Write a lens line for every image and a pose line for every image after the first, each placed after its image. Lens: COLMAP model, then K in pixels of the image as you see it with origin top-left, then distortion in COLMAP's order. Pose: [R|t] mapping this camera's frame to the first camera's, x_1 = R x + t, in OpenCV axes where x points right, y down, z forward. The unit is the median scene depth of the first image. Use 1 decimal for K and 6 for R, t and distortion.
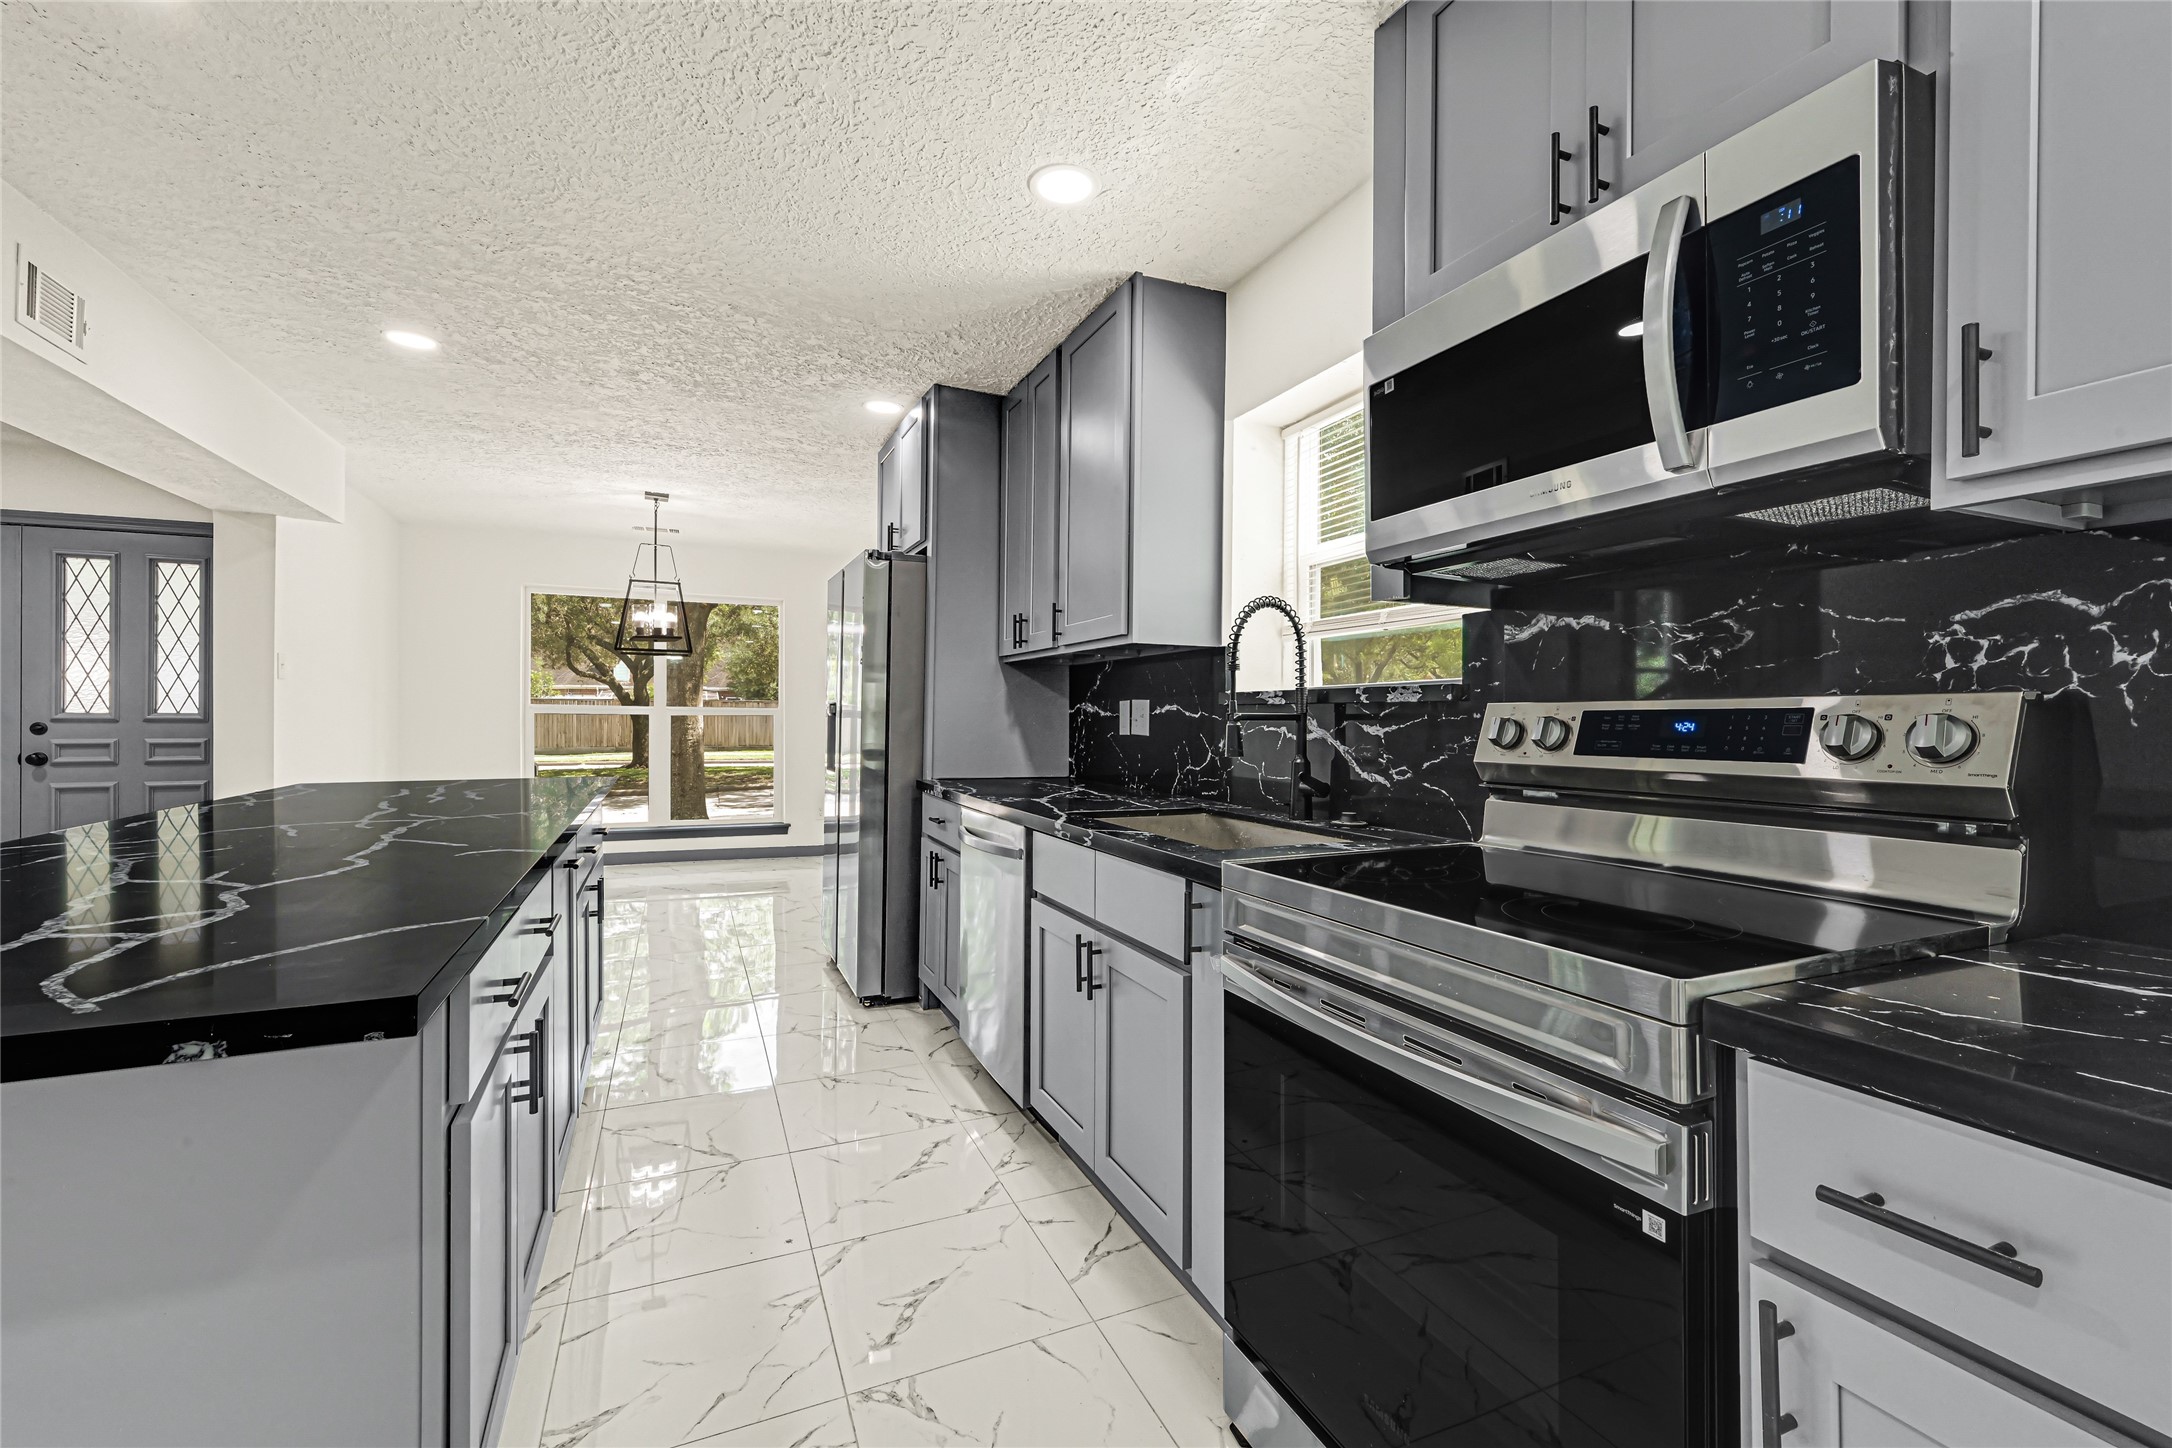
lens RADIAL K [[891.6, 0, 1086.1], [0, 891.6, 720.0], [0, 0, 1]] dist [0.000235, 0.000015]
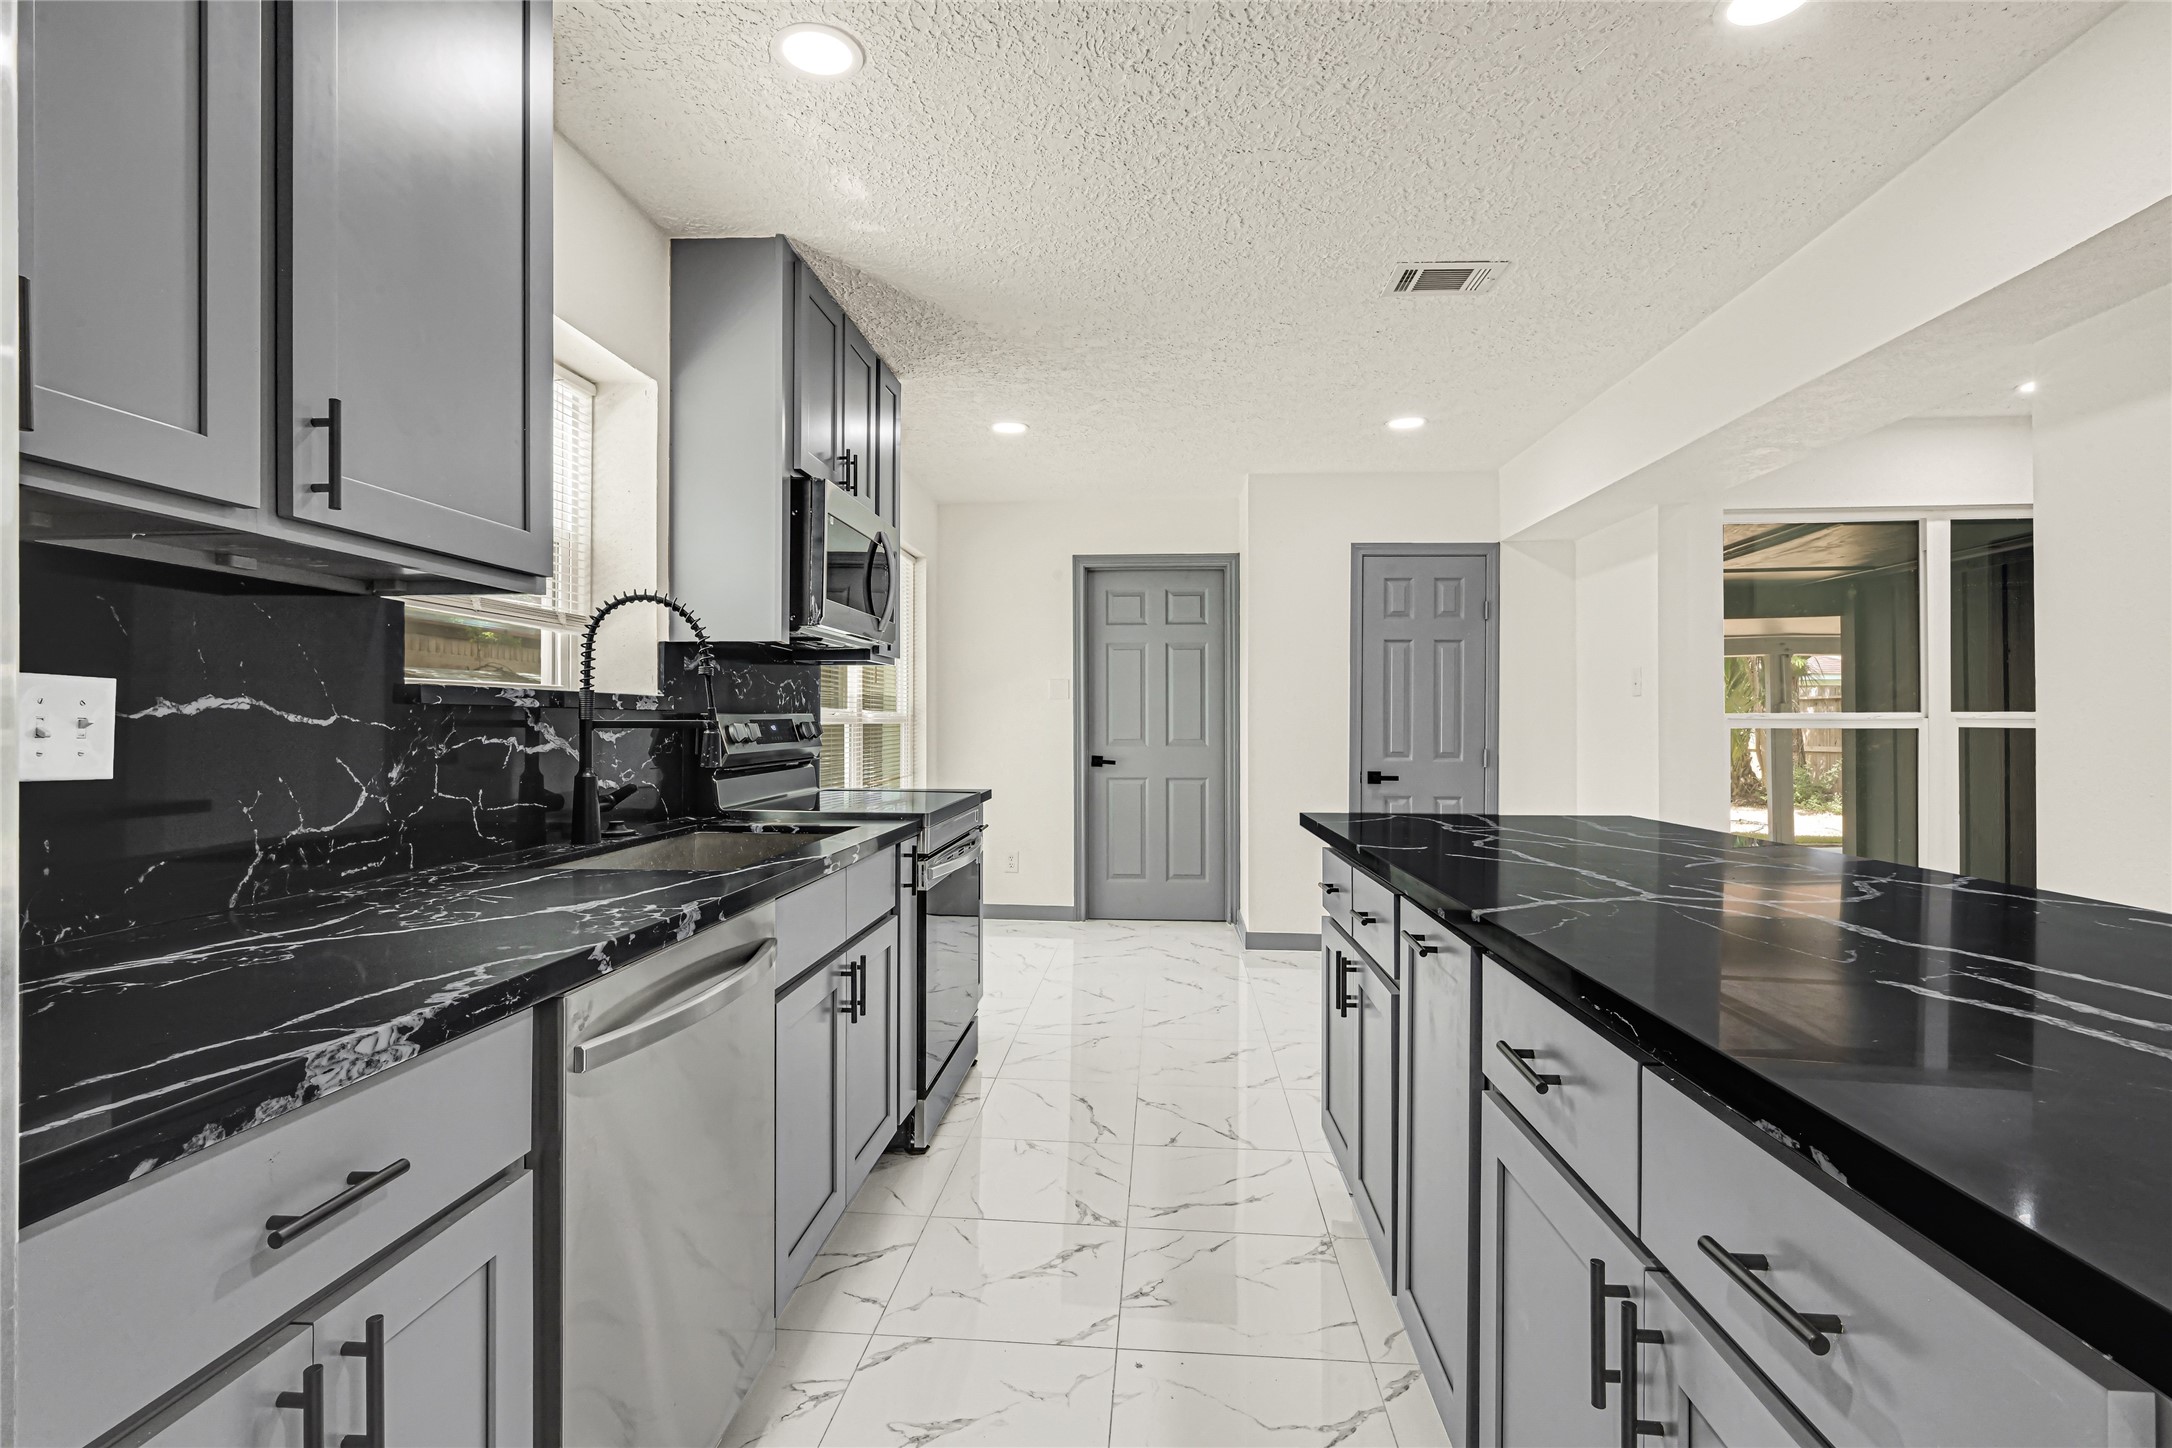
lens RADIAL K [[891.6, 0, 1090.0], [0, 891.6, 719.0], [0, 0, 1]] dist [0.000235, 0.000015]
pose [[-0.870381, -0.005625, 0.492346, -0.596072], [-0.005674, 0.999983, 0.001395, -0.011907], [-0.492345, -0.001579, -0.870398, 1.489082]]
